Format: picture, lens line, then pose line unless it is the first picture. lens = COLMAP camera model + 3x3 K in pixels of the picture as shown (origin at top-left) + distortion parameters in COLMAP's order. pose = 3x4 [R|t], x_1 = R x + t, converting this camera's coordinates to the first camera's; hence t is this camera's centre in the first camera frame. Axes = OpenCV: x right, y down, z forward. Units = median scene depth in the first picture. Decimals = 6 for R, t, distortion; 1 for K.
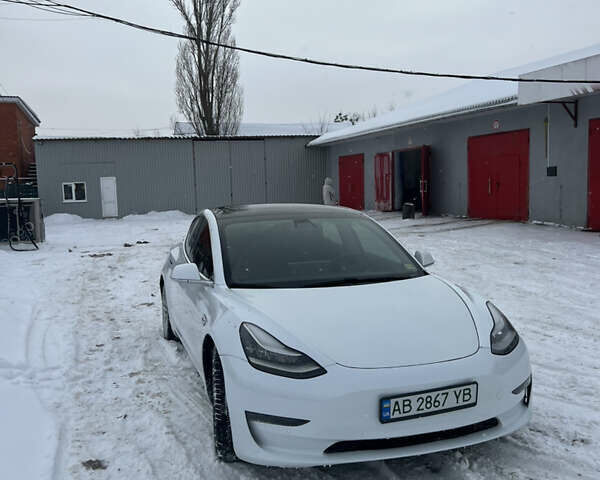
lens RADIAL K [[606.9, 0, 302.7], [0, 606.9, 231.6], [0, 0, 1]] dist [0.080938, -0.125444]
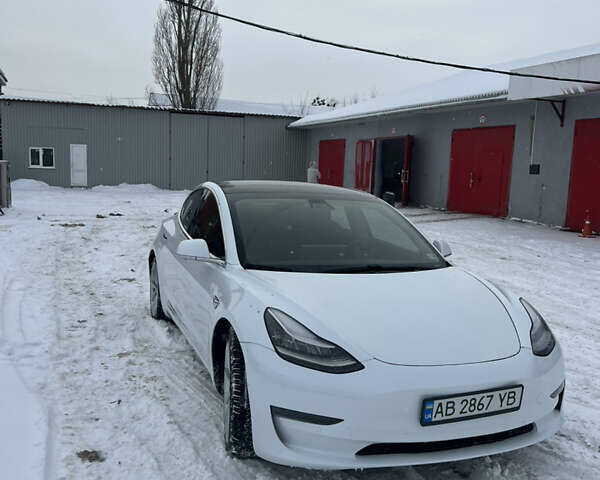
lens RADIAL K [[608.2, 0, 313.1], [0, 608.2, 241.6], [0, 0, 1]] dist [0.044627, -0.036620]
pose [[0.995659, 0.059008, 0.071979, -0.057698], [-0.061994, 0.997275, 0.039988, 0.006500], [-0.069424, -0.044277, 0.996604, 0.057598]]
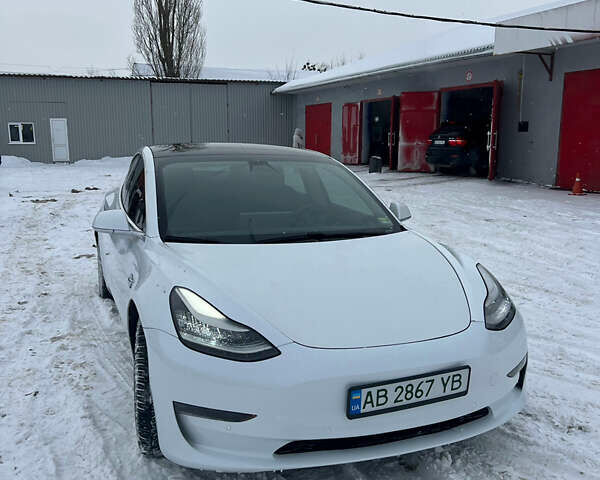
lens RADIAL K [[608.6, 0, 306.7], [0, 608.6, 239.8], [0, 0, 1]] dist [0.025194, 0.001802]
pose [[0.997516, 0.021553, 0.067061, 0.009192], [-0.027492, 0.995657, 0.088950, 0.009556], [-0.064852, -0.090572, 0.993776, 0.127134]]
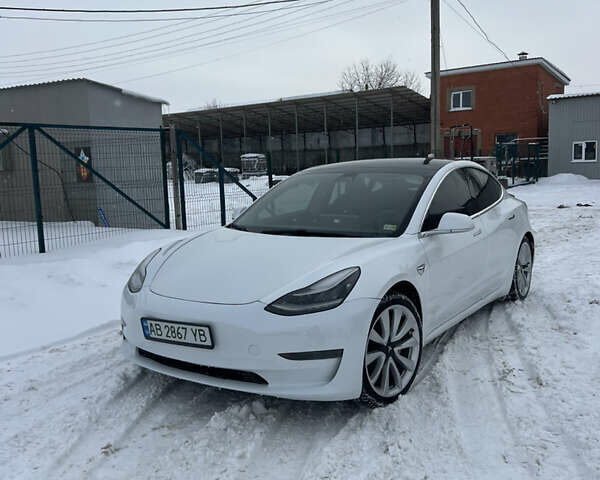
lens RADIAL K [[618.2, 0, 300.0], [0, 618.2, 240.0], [0, 0, 1]] dist [0.007706, -0.015819]
pose [[0.602296, 0.105532, -0.791267, 0.619456], [-0.046242, 0.994171, 0.097395, -0.003398], [0.796933, -0.022071, 0.603665, 0.260504]]
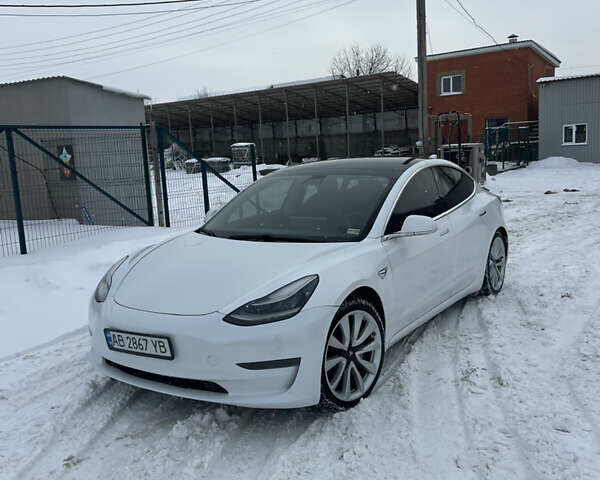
lens RADIAL K [[618.2, 0, 300.0], [0, 618.2, 240.0], [0, 0, 1]] dist [0.007706, -0.015819]
pose [[0.607510, 0.112548, -0.786298, 0.645634], [-0.026906, 0.992258, 0.121241, -0.028488], [0.793857, -0.052499, 0.605835, 0.286675]]
